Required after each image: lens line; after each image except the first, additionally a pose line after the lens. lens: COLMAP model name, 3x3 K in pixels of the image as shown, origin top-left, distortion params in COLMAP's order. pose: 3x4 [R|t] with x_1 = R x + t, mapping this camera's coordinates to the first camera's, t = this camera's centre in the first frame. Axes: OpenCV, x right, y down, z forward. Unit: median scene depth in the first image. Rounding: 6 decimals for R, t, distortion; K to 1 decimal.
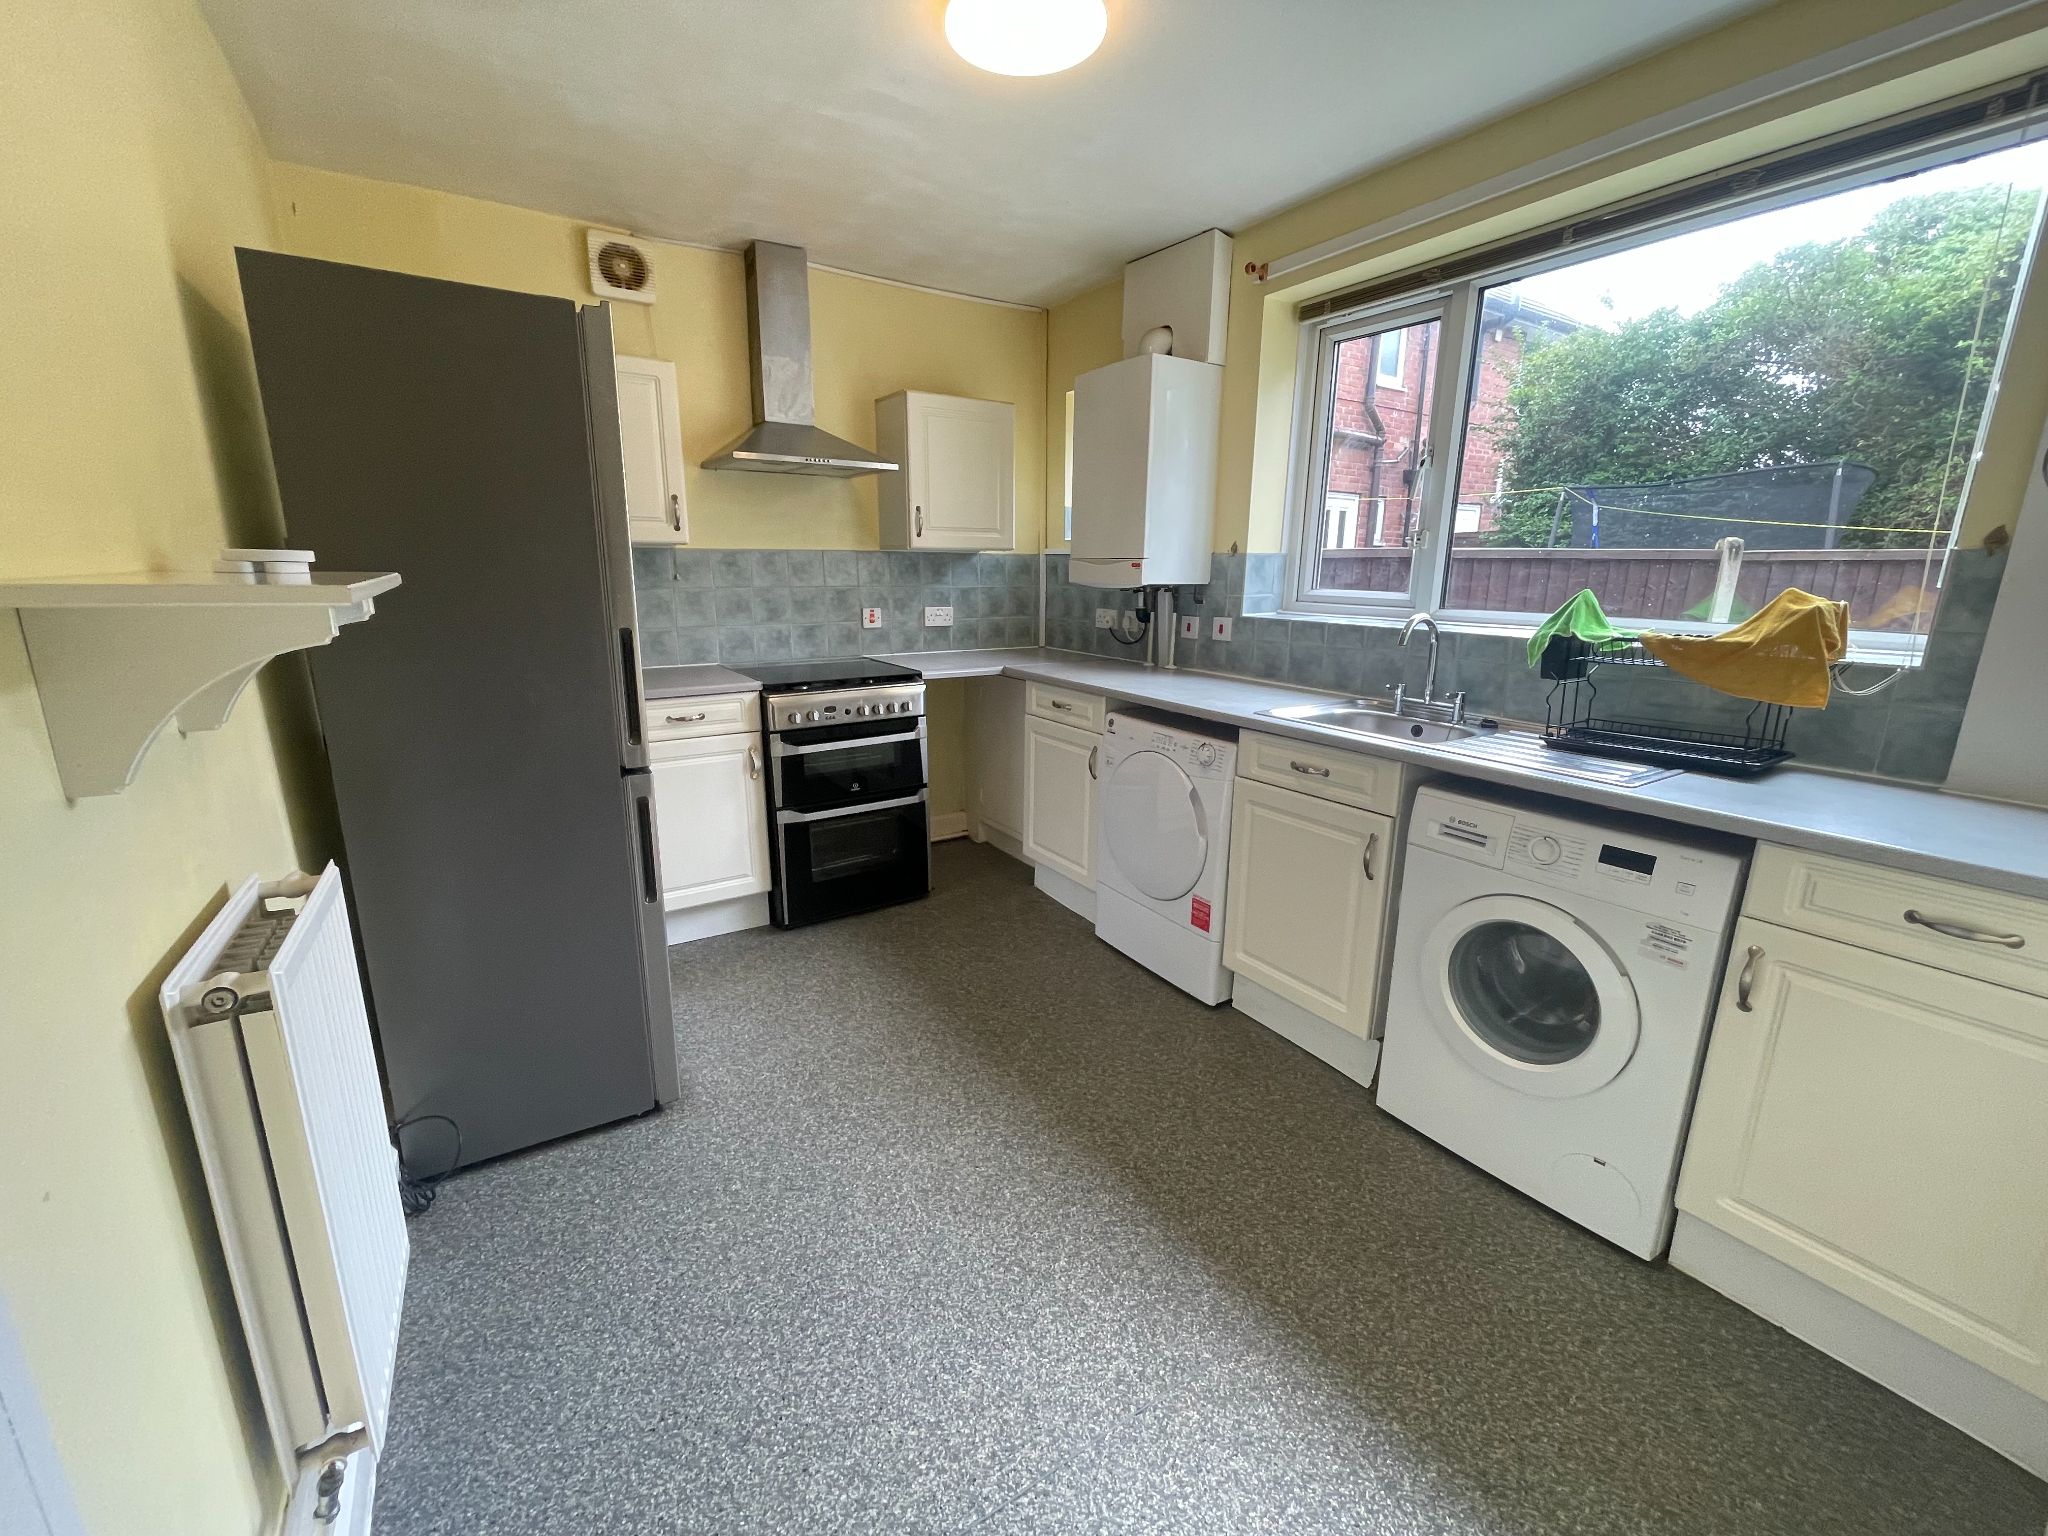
lens RADIAL K [[825.1, 0, 1023.4], [0, 825.1, 764.4], [0, 0, 1]] dist [-0.002109, 0.000512]
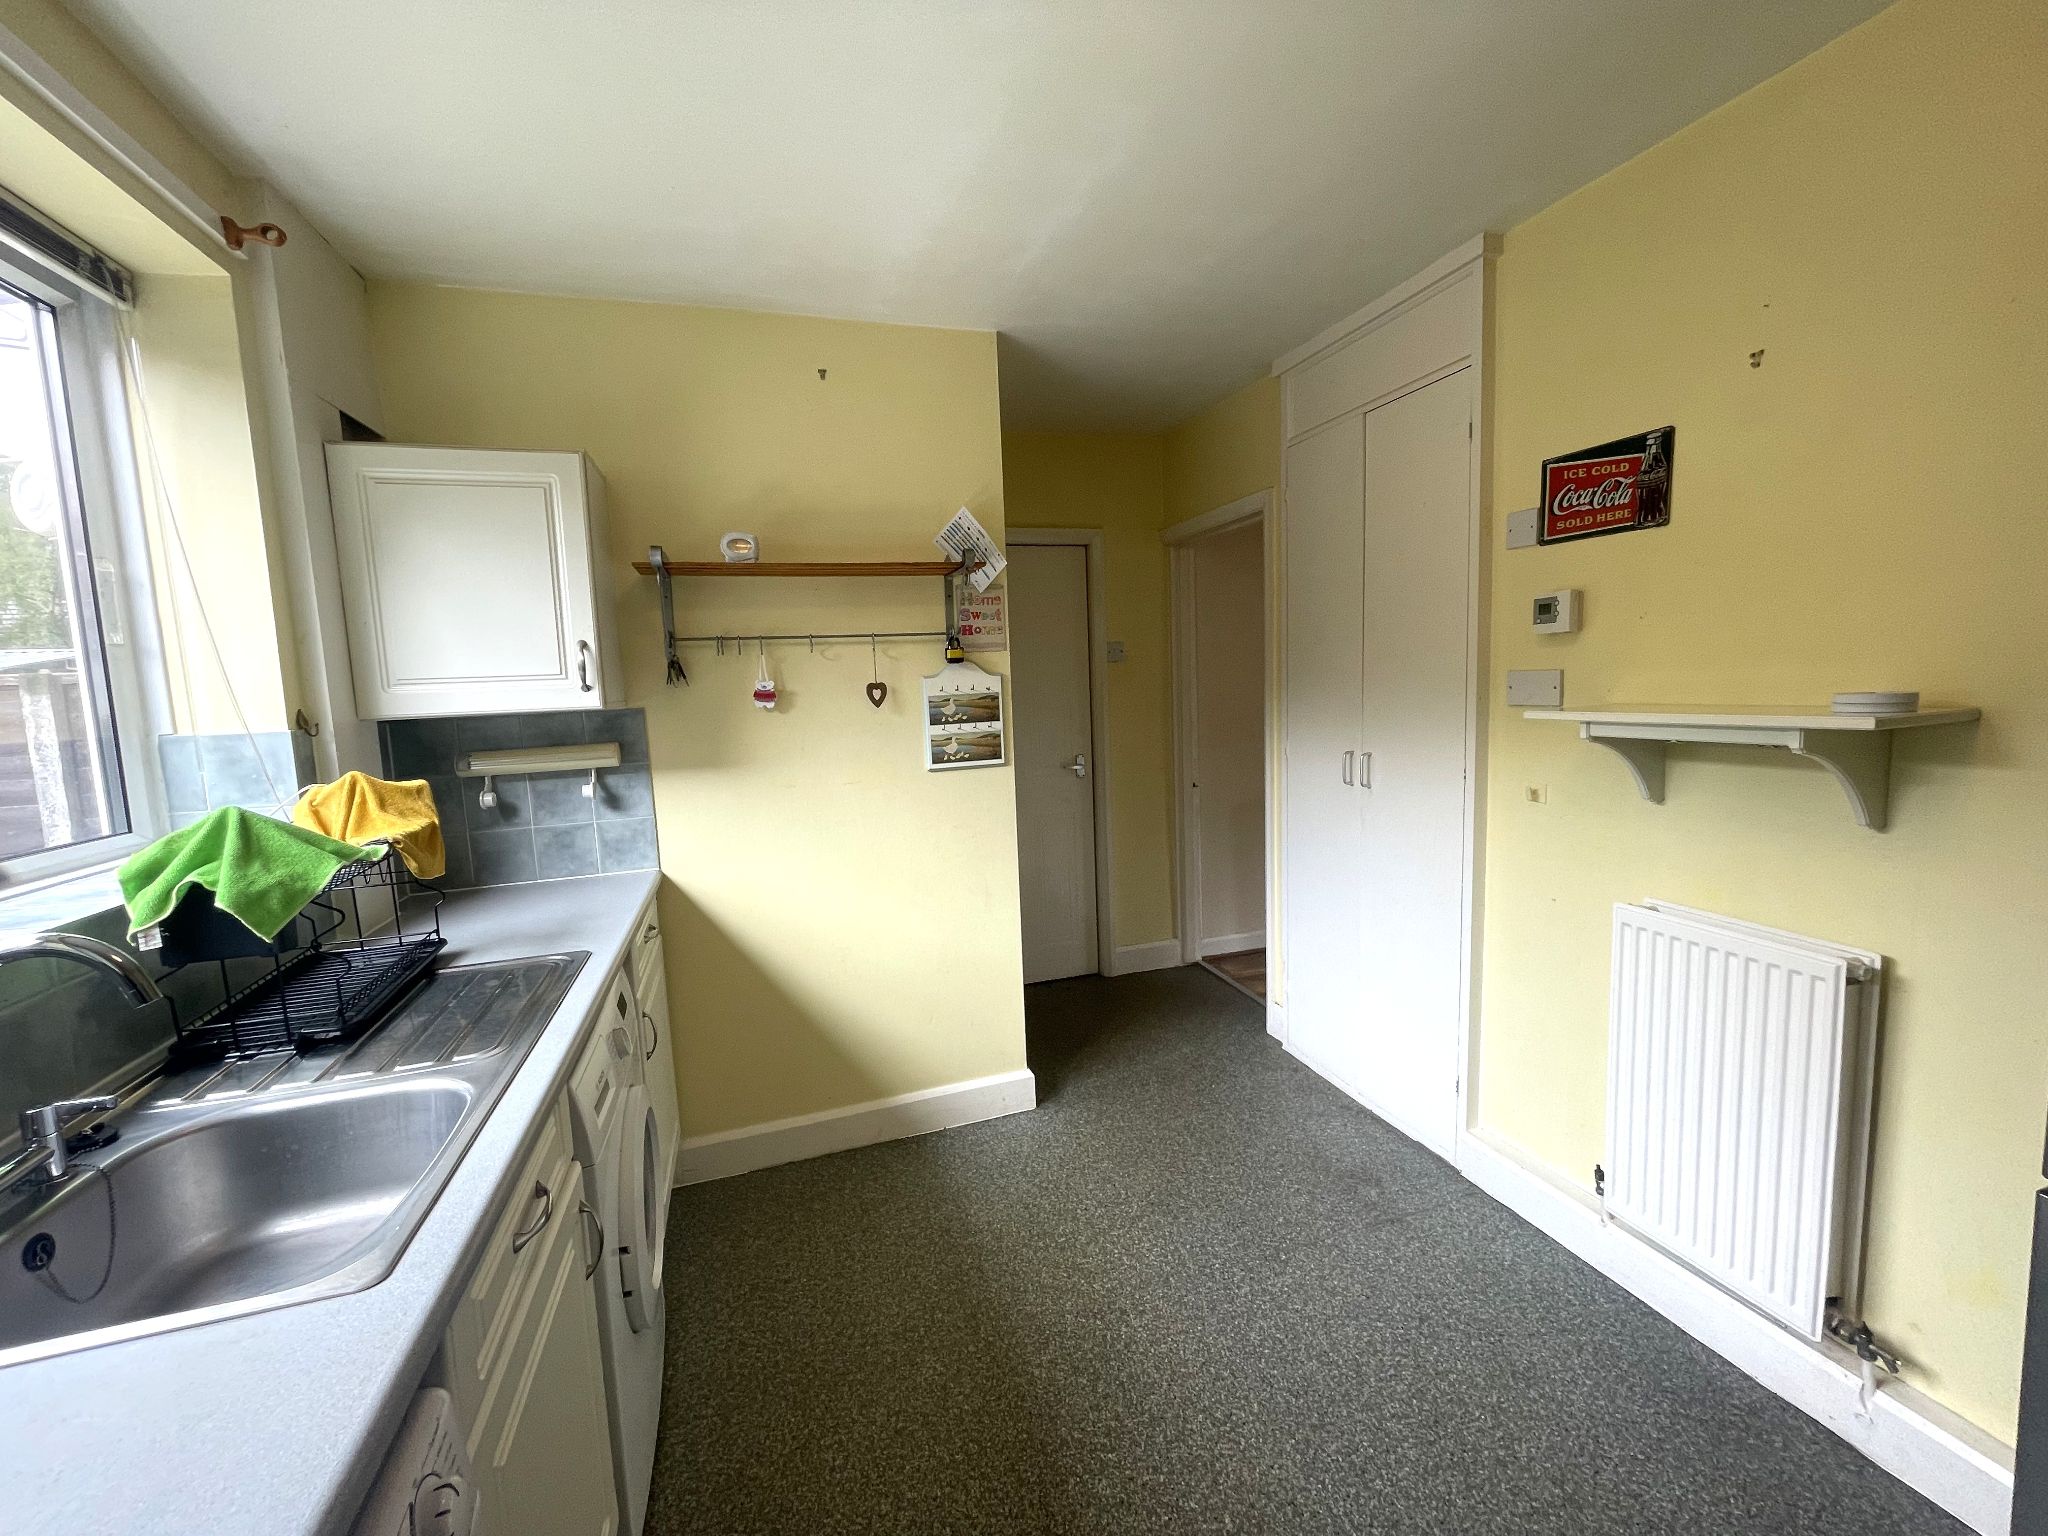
lens RADIAL K [[825.1, 0, 1023.4], [0, 825.1, 764.4], [0, 0, 1]] dist [-0.002109, 0.000512]
pose [[-0.965416, -0.006445, 0.260635, -0.035690], [0.081495, 0.942140, 0.325164, -0.474479], [-0.247651, 0.335159, -0.909031, 1.744339]]
